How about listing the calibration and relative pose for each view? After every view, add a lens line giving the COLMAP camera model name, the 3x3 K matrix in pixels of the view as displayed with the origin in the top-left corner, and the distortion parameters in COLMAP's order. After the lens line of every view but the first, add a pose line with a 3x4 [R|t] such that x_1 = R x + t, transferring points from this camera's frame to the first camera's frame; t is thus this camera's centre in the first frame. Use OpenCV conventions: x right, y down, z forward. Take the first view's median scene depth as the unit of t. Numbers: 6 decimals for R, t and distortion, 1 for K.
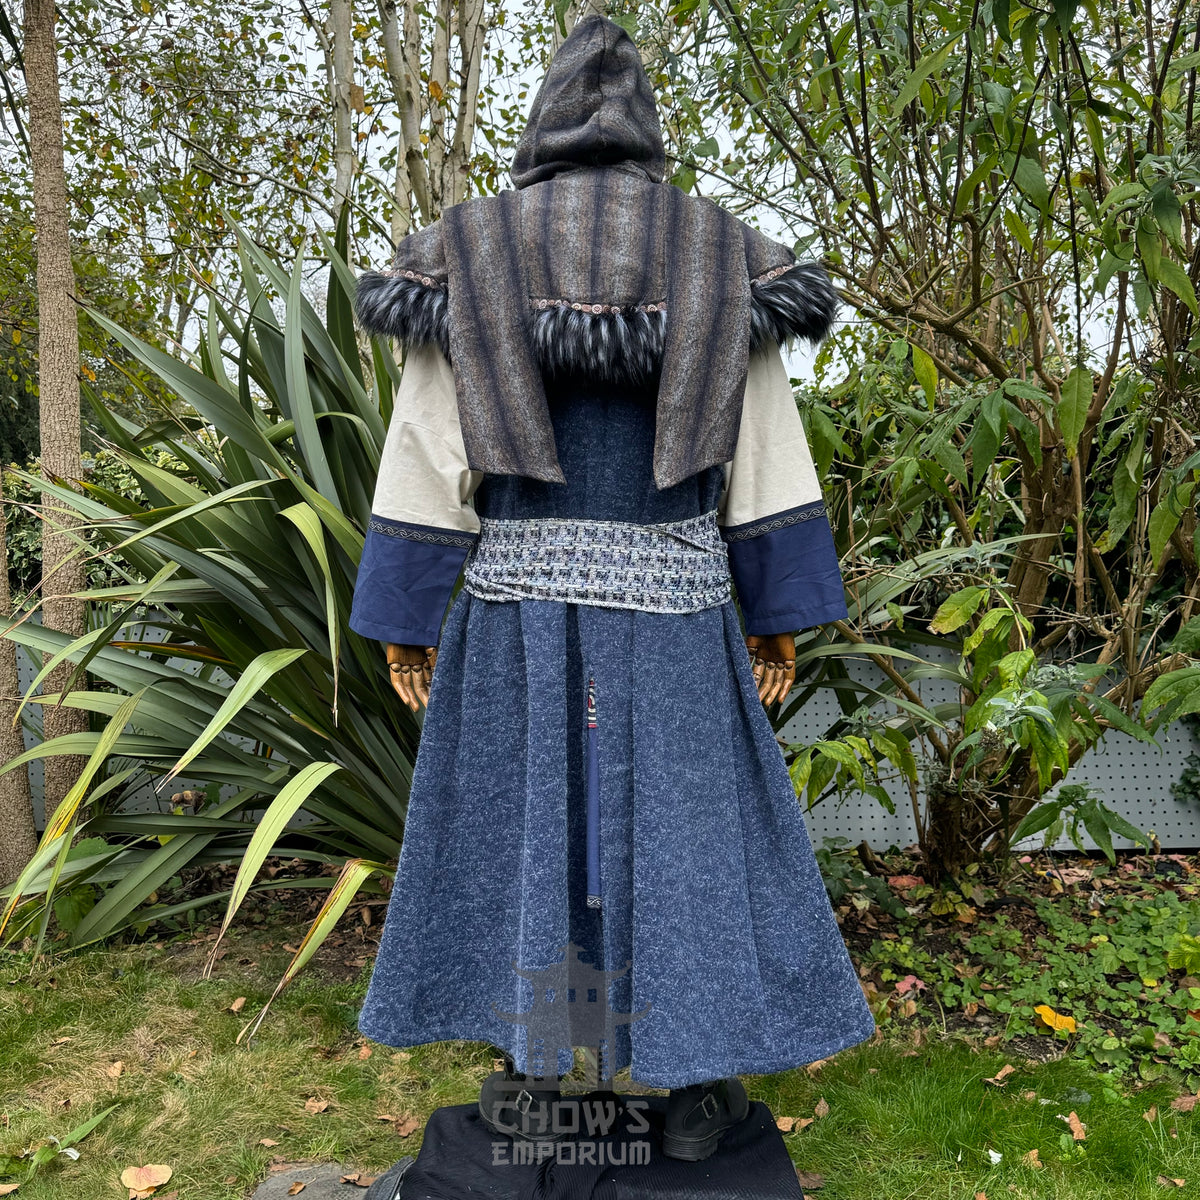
lens RADIAL K [[1123.6, 0, 604.0], [0, 1123.6, 599.4], [0, 0, 1]] dist [-0.013737, -0.023960]
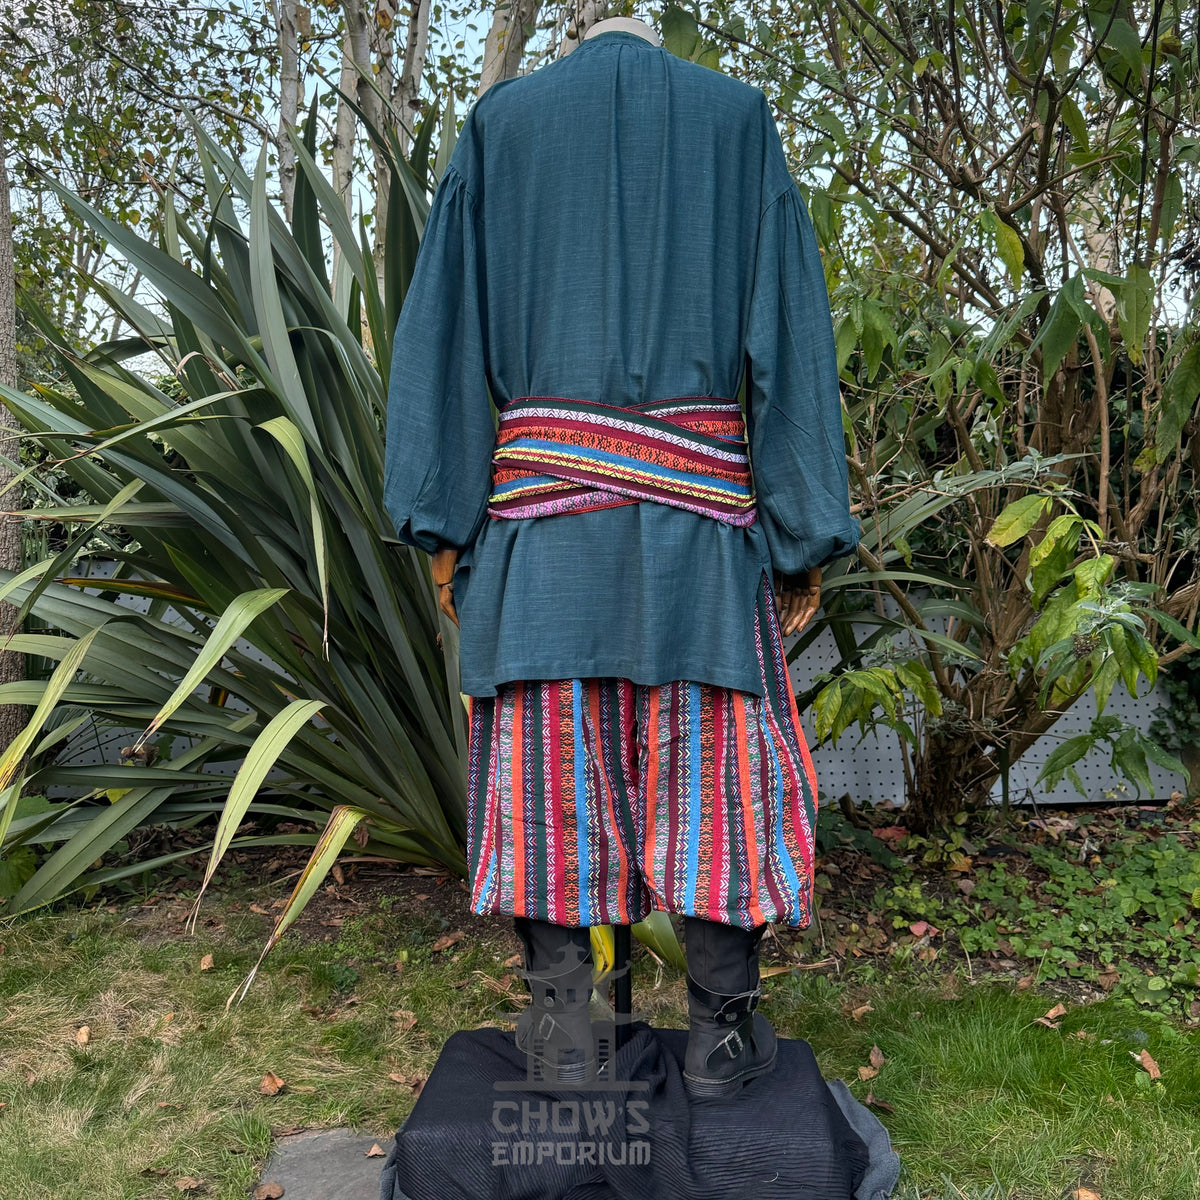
lens RADIAL K [[1123.6, 0, 604.0], [0, 1123.6, 599.4], [0, 0, 1]] dist [-0.013737, -0.023960]
pose [[0.997422, 0.000152, 0.071761, -0.065634], [-0.001485, 0.999827, 0.018514, 0.040169], [-0.071746, -0.018573, 0.997250, 0.064094]]
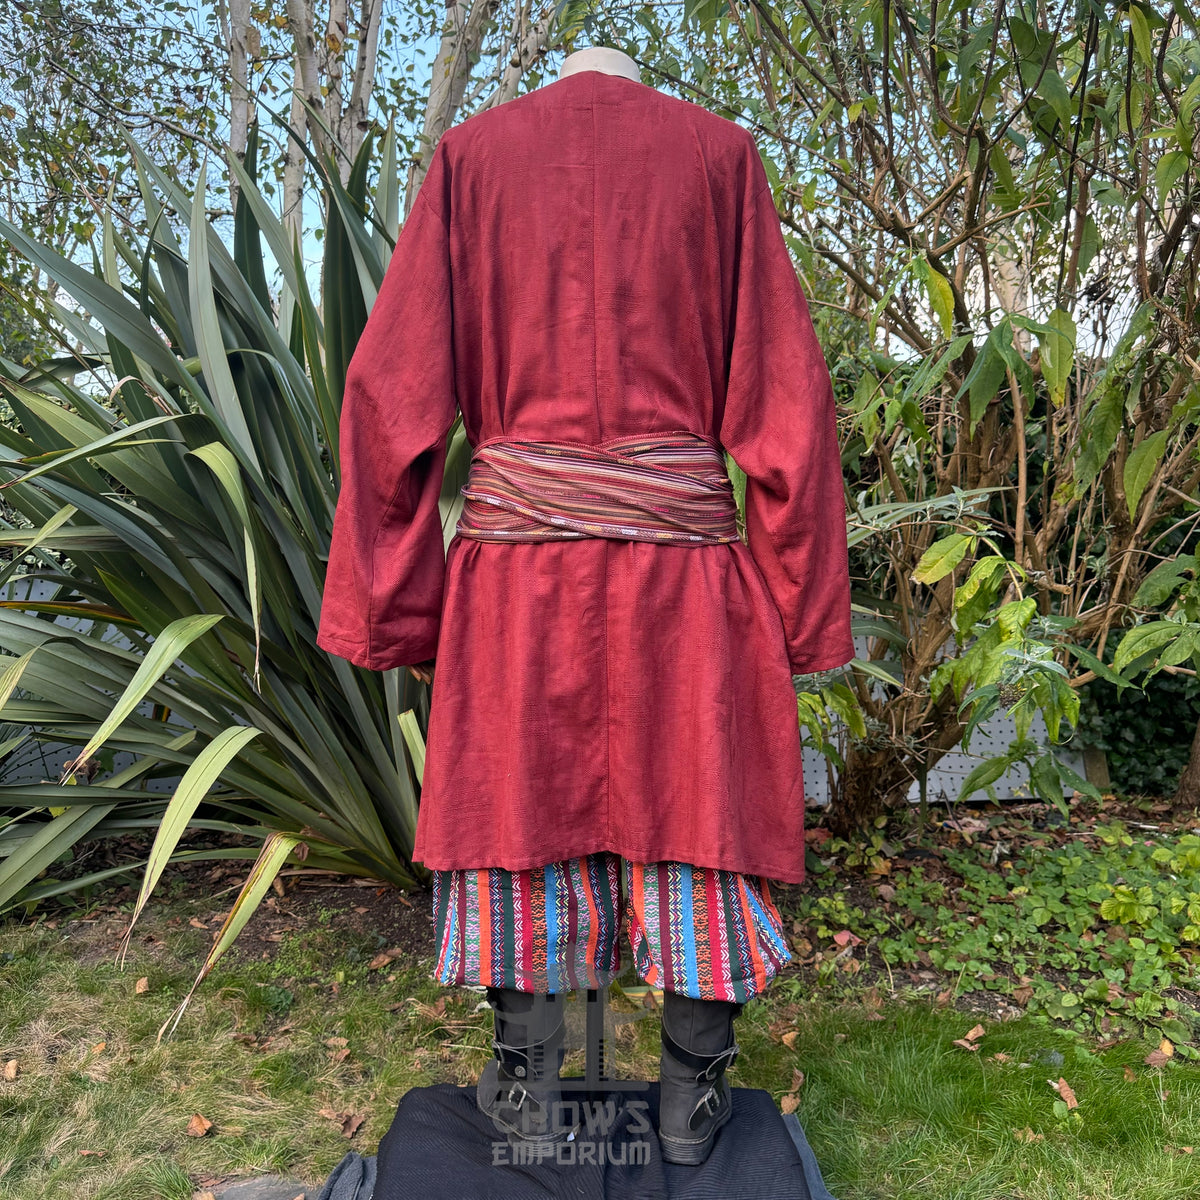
lens RADIAL K [[1048.2, 0, 600.0], [0, 1048.2, 600.0], [0, 0, 1]] dist [-0.013055, -0.020188]
pose [[0.992590, 0.003115, 0.121468, -0.056630], [-0.006488, 0.999604, 0.027377, 0.014922], [-0.121335, -0.027962, 0.992218, 0.104365]]
